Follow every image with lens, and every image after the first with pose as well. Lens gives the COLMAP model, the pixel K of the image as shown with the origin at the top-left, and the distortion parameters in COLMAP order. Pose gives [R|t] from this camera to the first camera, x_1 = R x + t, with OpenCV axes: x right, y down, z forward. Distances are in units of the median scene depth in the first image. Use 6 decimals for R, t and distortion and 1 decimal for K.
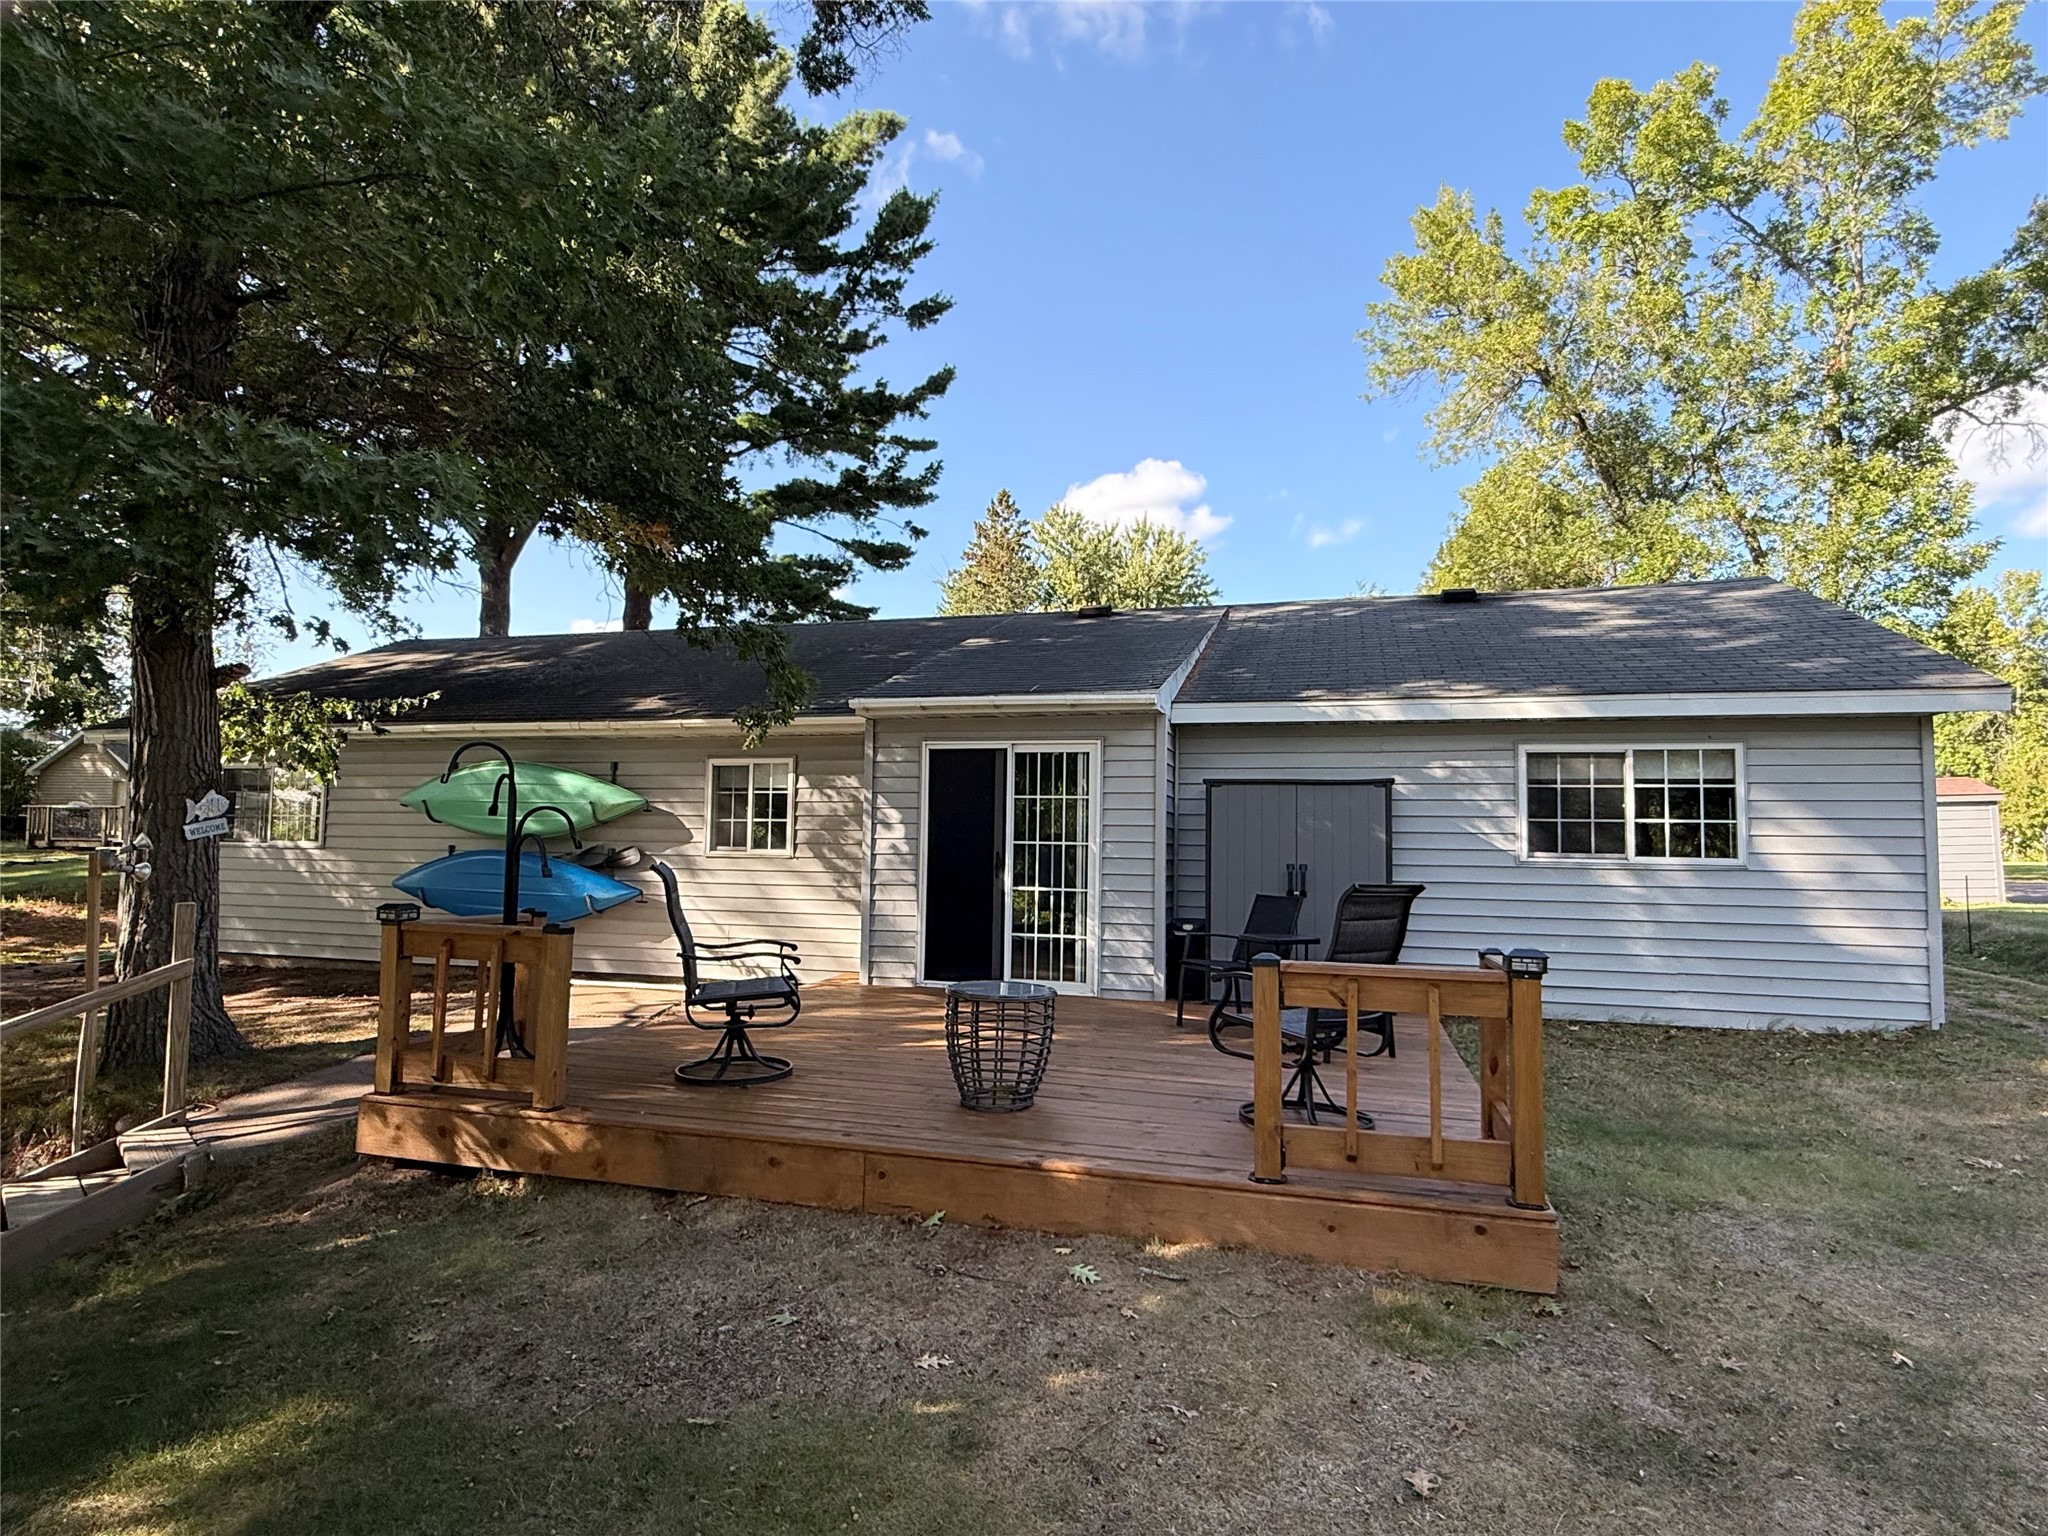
lens RADIAL K [[1112.9, 0, 1030.7], [0, 1112.9, 779.9], [0, 0, 1]] dist [0.009873, 0.000473]
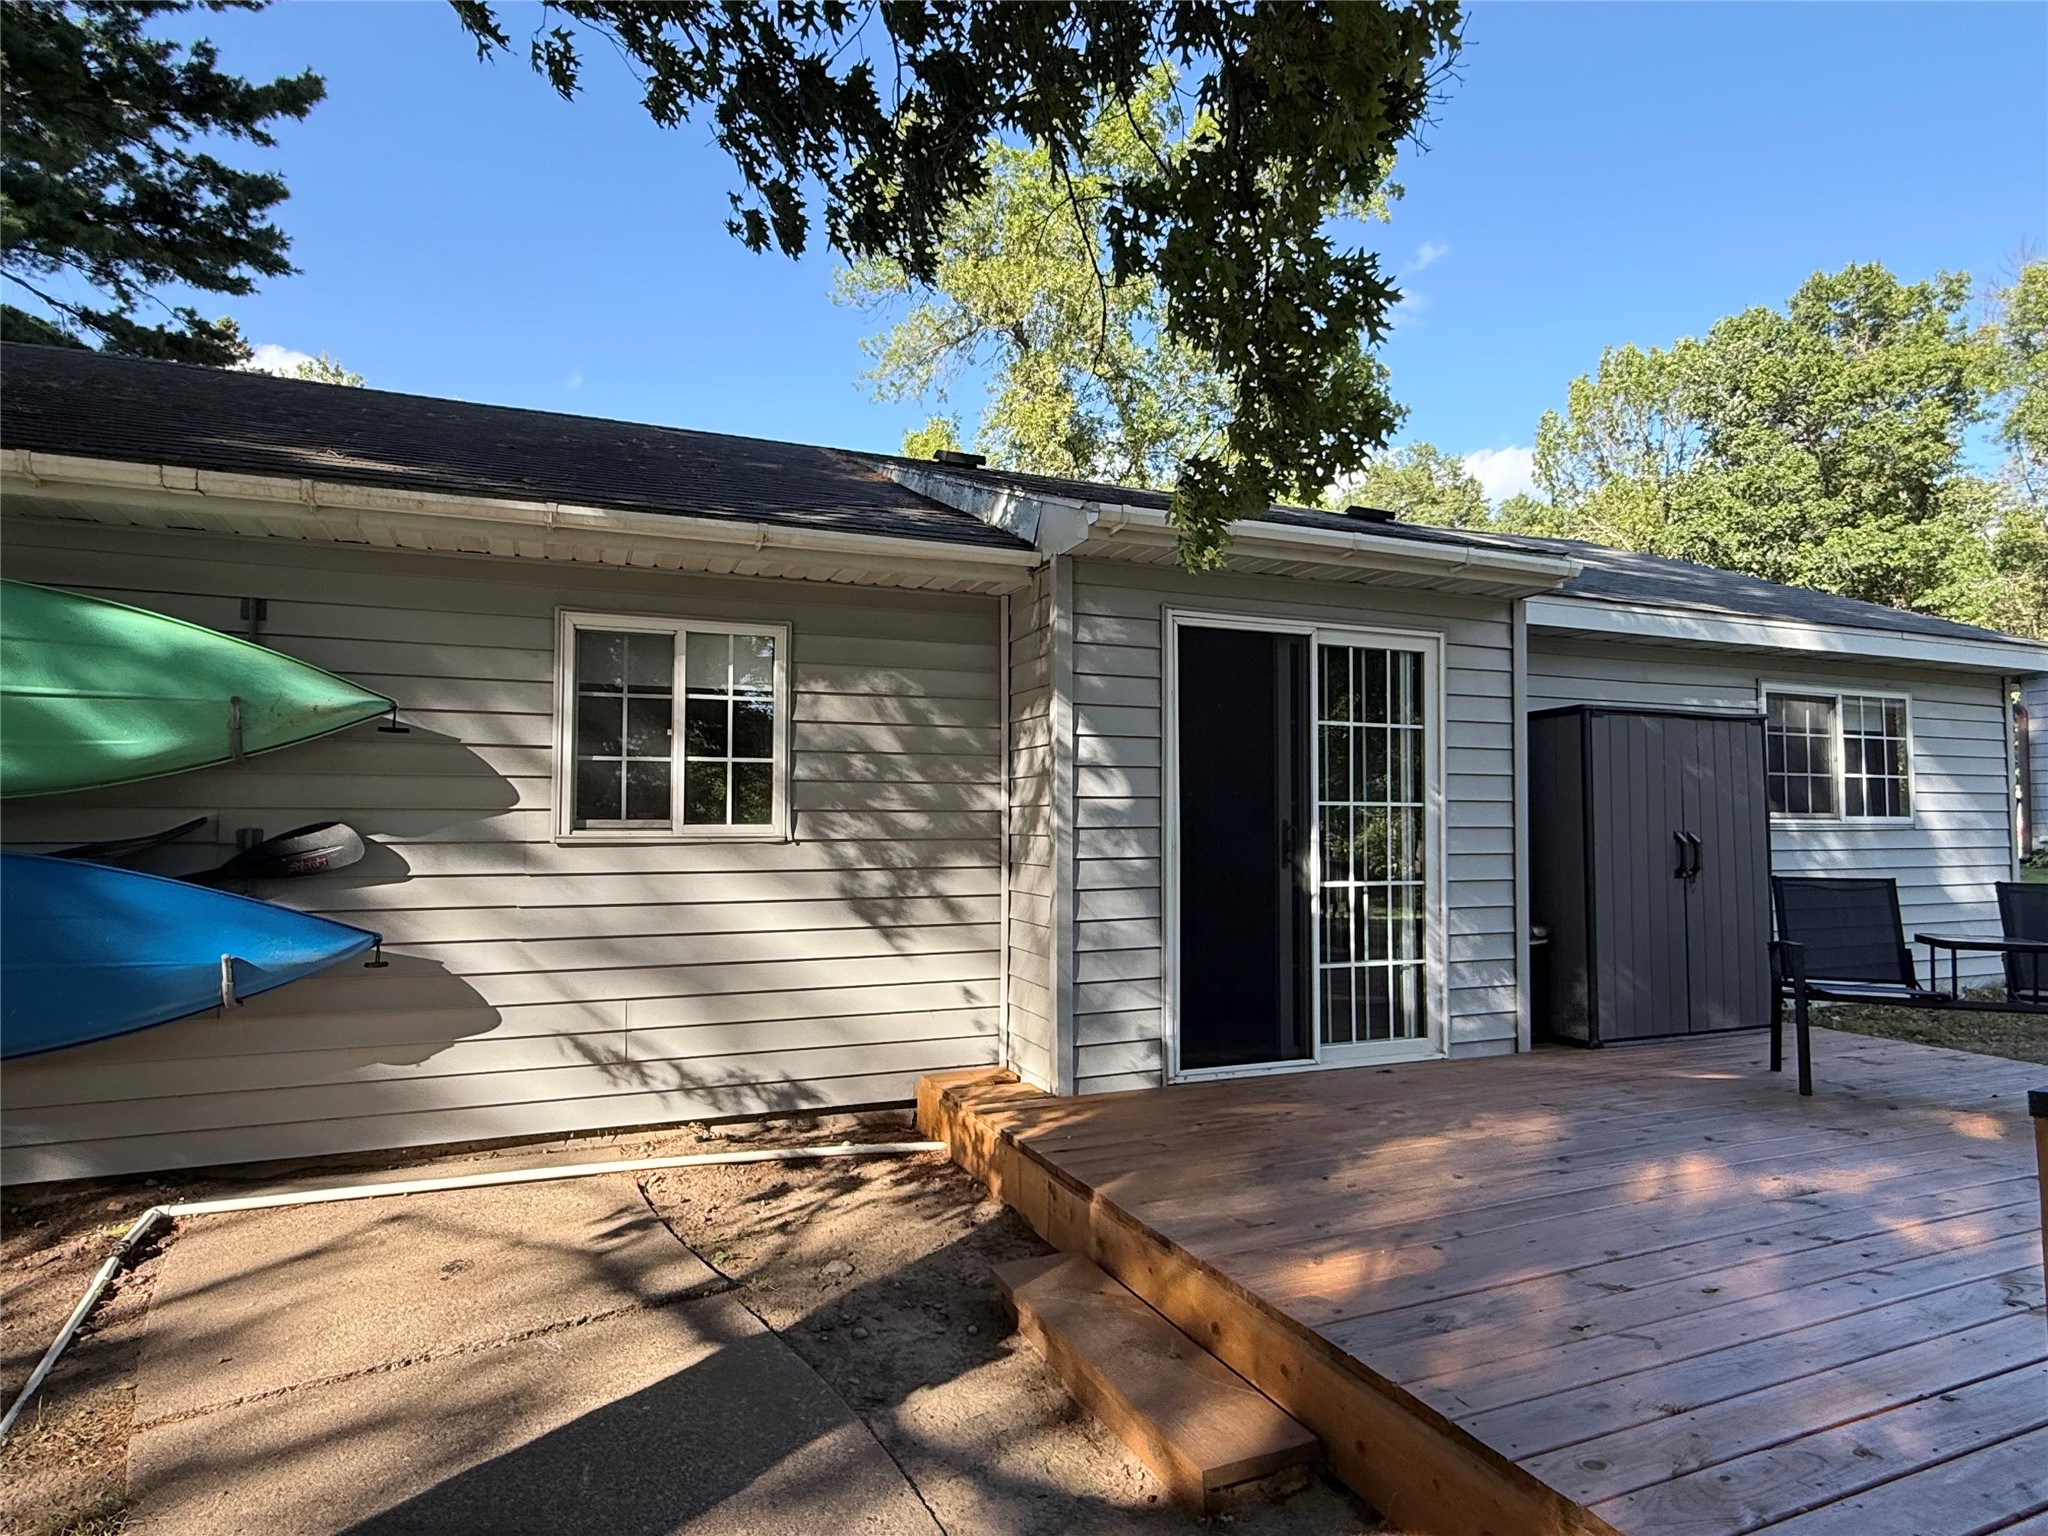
lens RADIAL K [[1157.8, 0, 1029.5], [0, 1157.8, 777.6], [0, 0, 1]] dist [0.007395, 0.000718]
pose [[0.781808, 0.011088, 0.623420, -0.433639], [-0.024441, 0.999618, 0.012871, 0.034422], [-0.623039, -0.025300, 0.781781, 0.558180]]
